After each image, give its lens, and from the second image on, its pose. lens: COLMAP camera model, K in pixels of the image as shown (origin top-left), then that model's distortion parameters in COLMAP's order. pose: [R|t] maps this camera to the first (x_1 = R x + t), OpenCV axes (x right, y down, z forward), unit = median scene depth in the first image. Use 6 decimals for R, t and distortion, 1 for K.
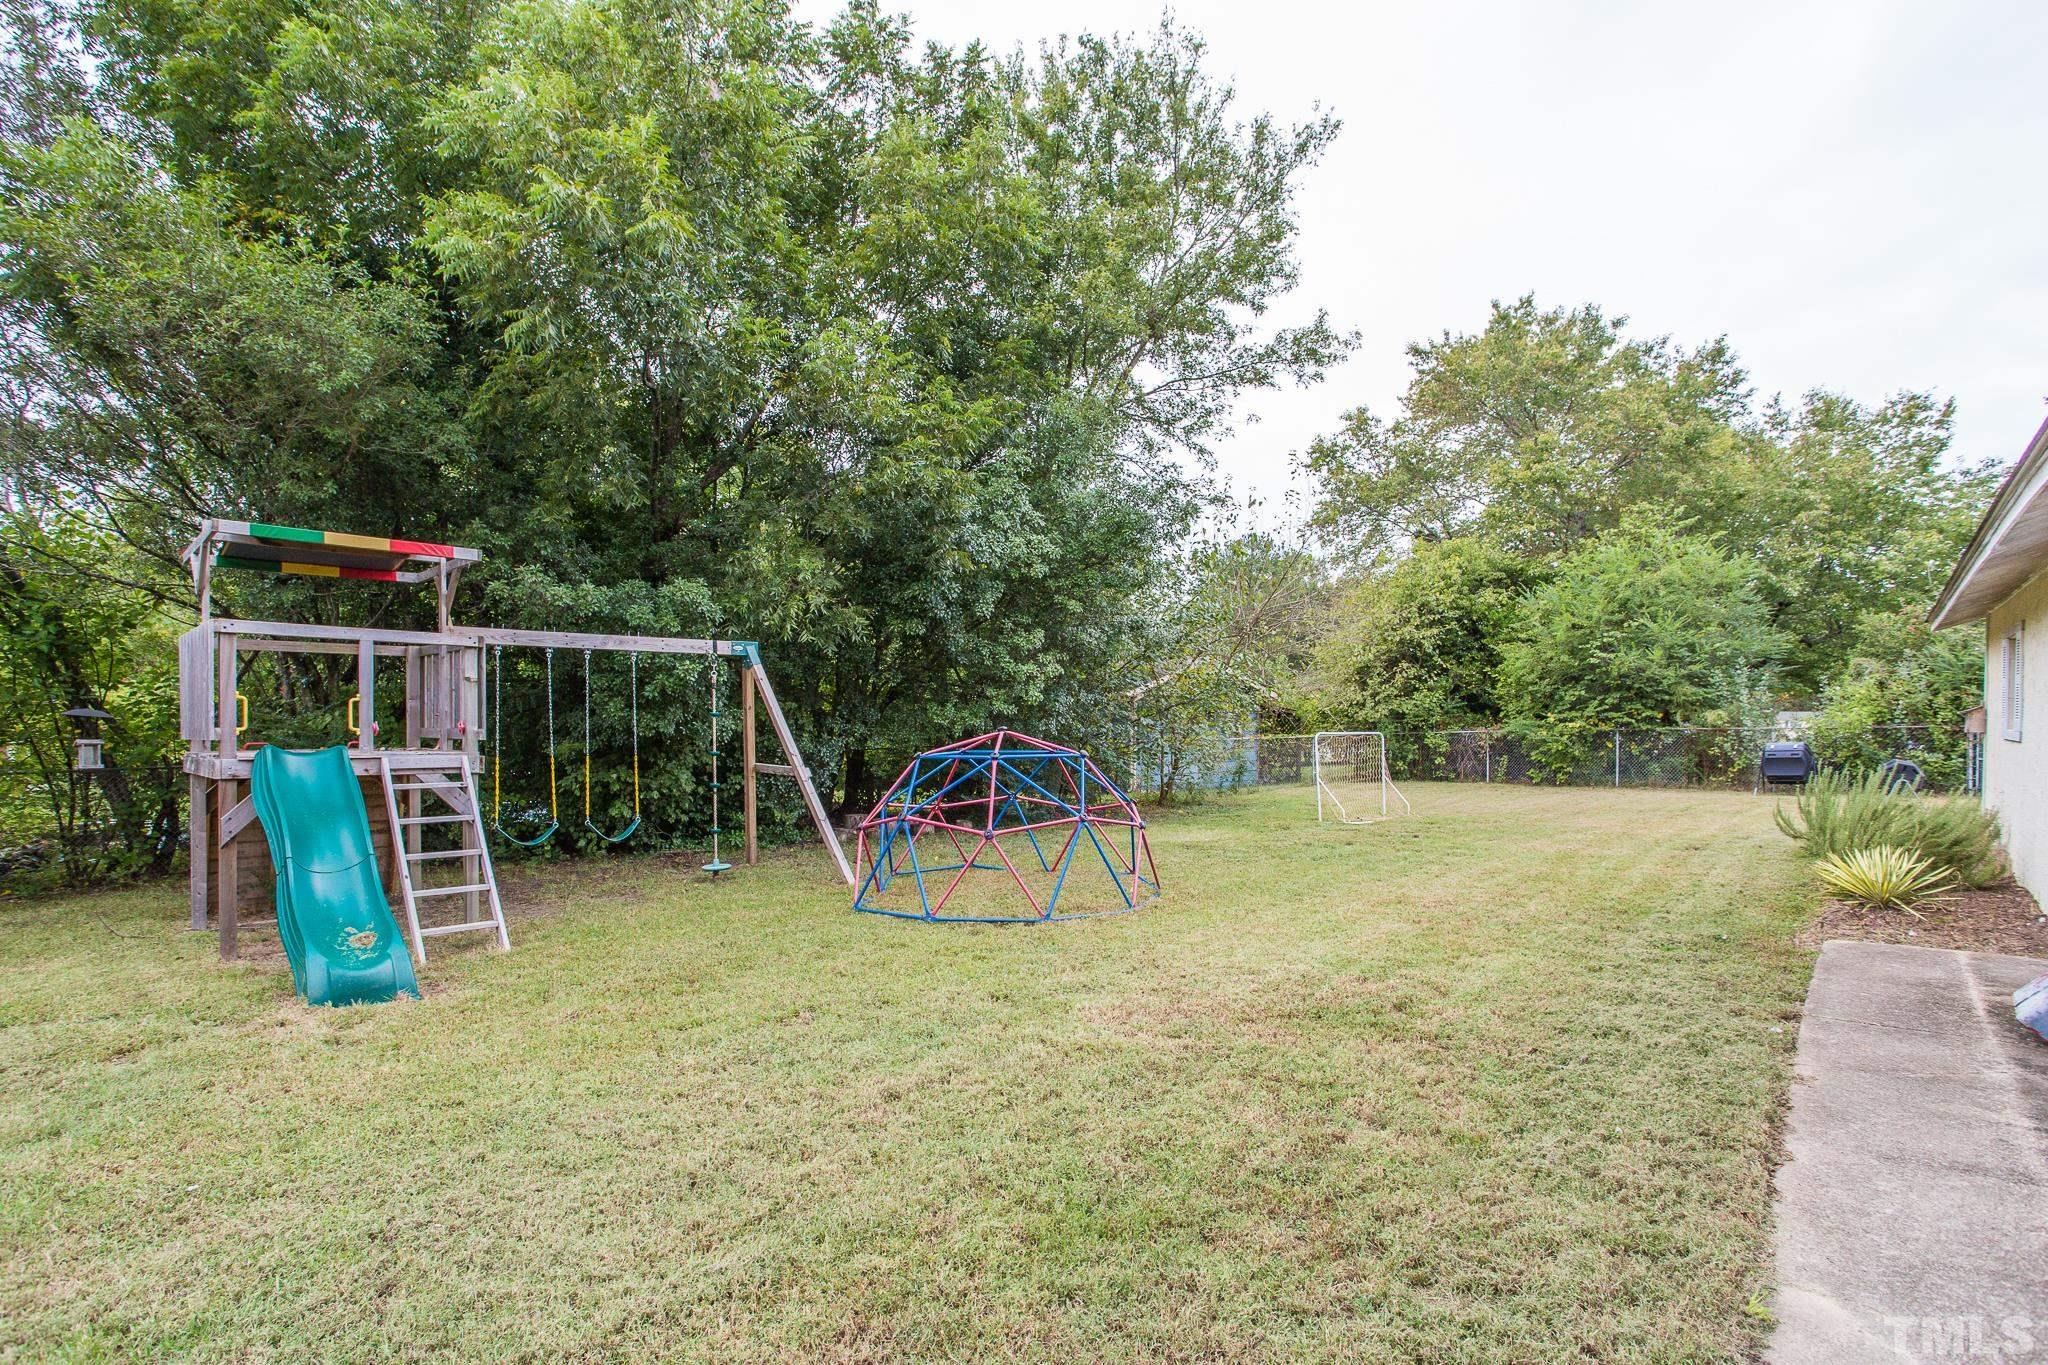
lens RADIAL K [[971.0, 0, 1021.7], [0, 971.0, 674.3], [0, 0, 1]] dist [-0.070376, 0.059084]
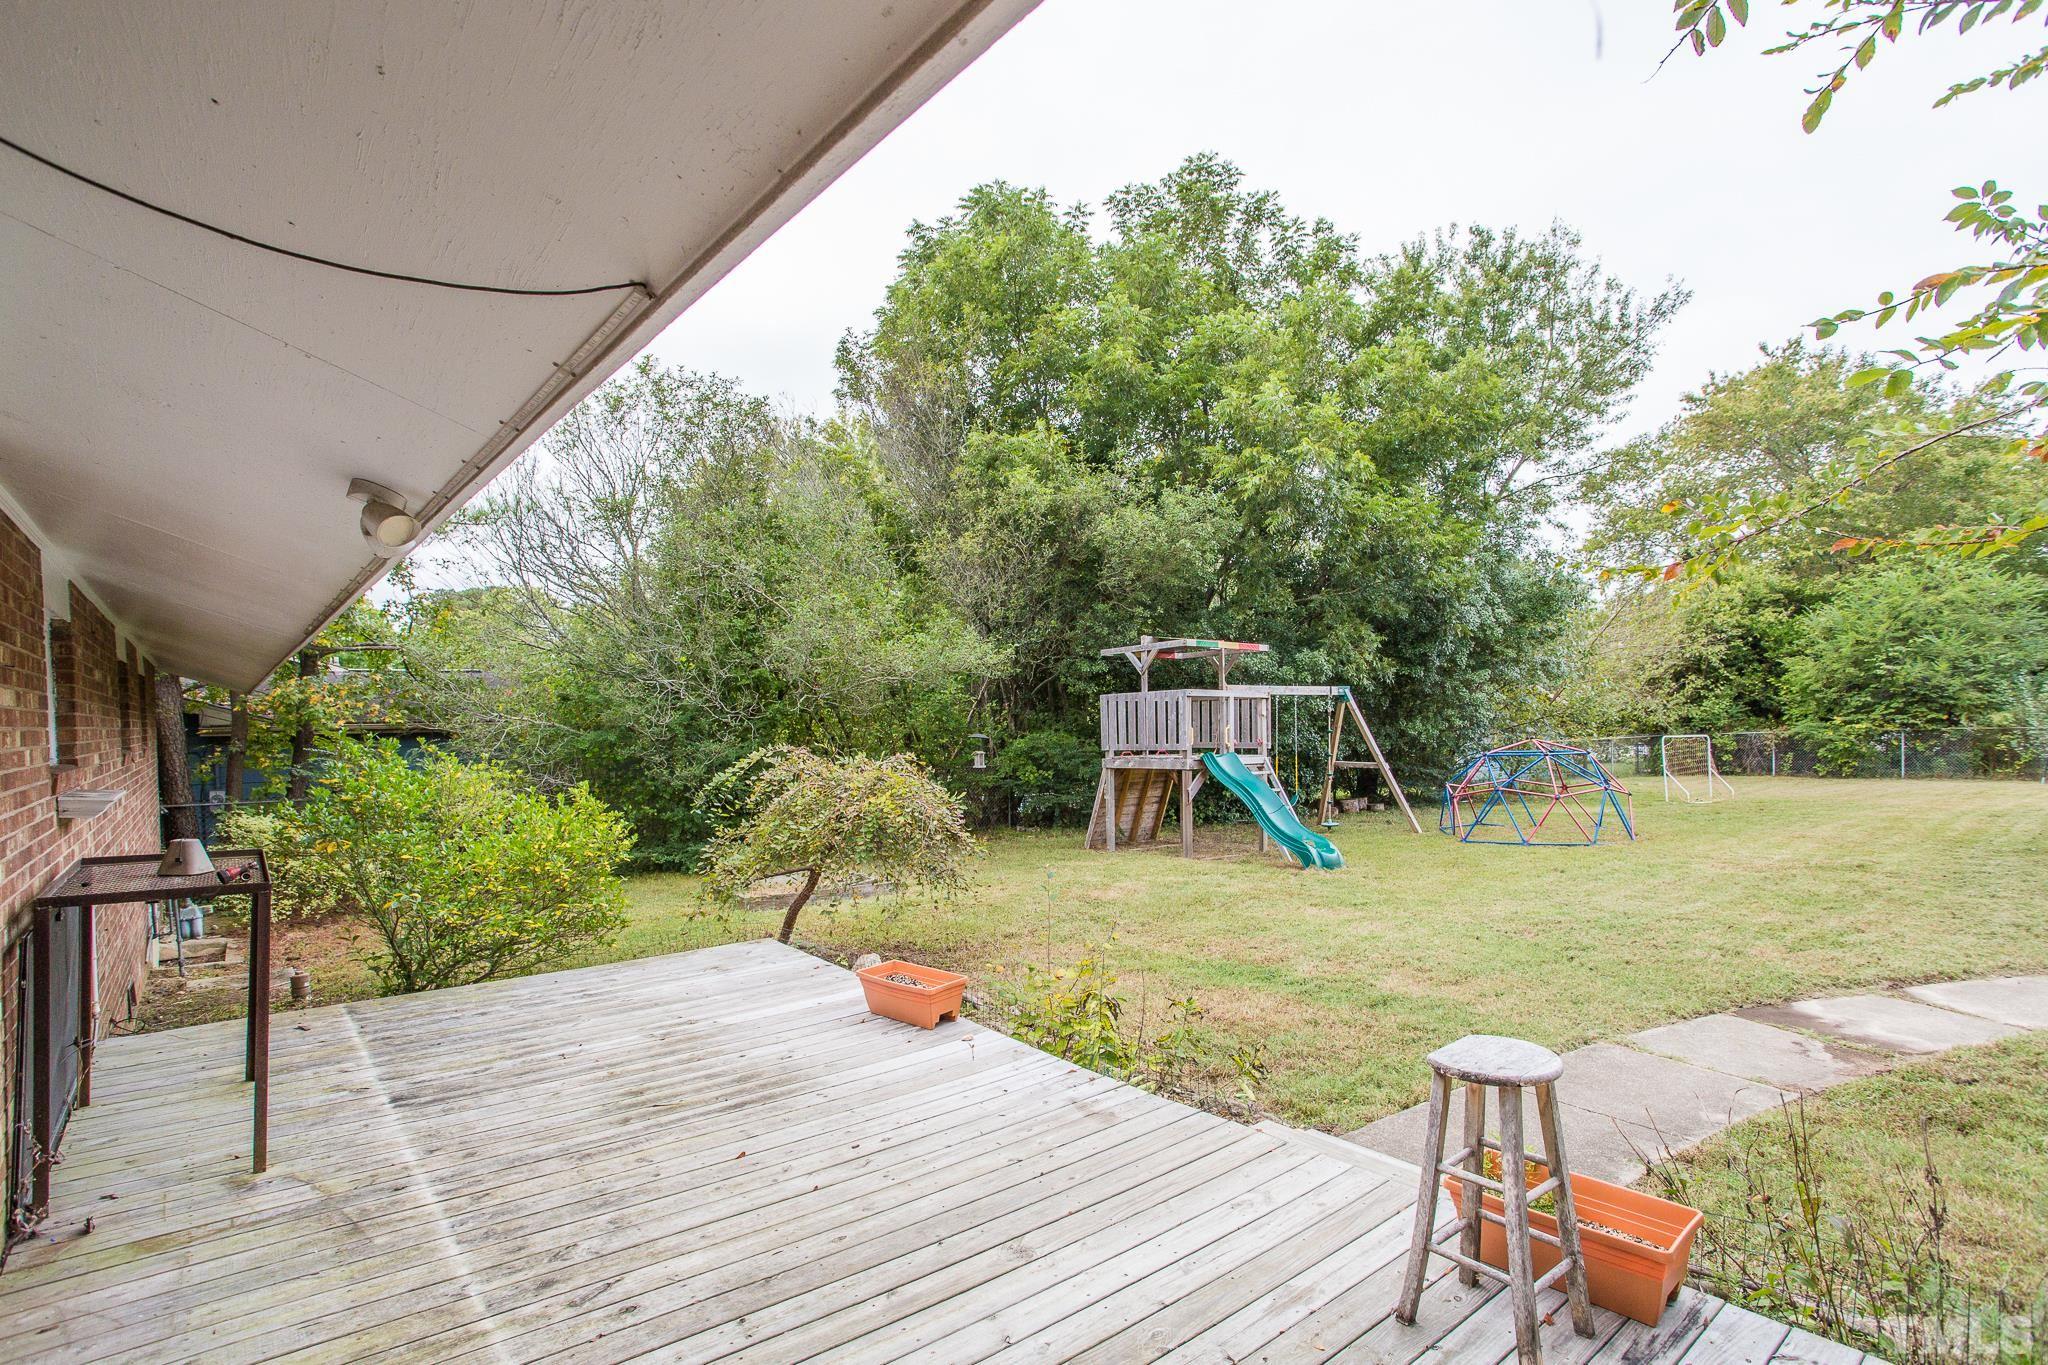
lens RADIAL K [[995.6, 0, 1016.4], [0, 995.6, 691.0], [0, 0, 1]] dist [-0.050324, 0.031811]
pose [[0.988989, -0.019985, -0.146635, -0.272609], [0.021841, 0.999700, 0.011057, -0.026159], [0.146371, -0.014138, 0.989129, -0.343010]]
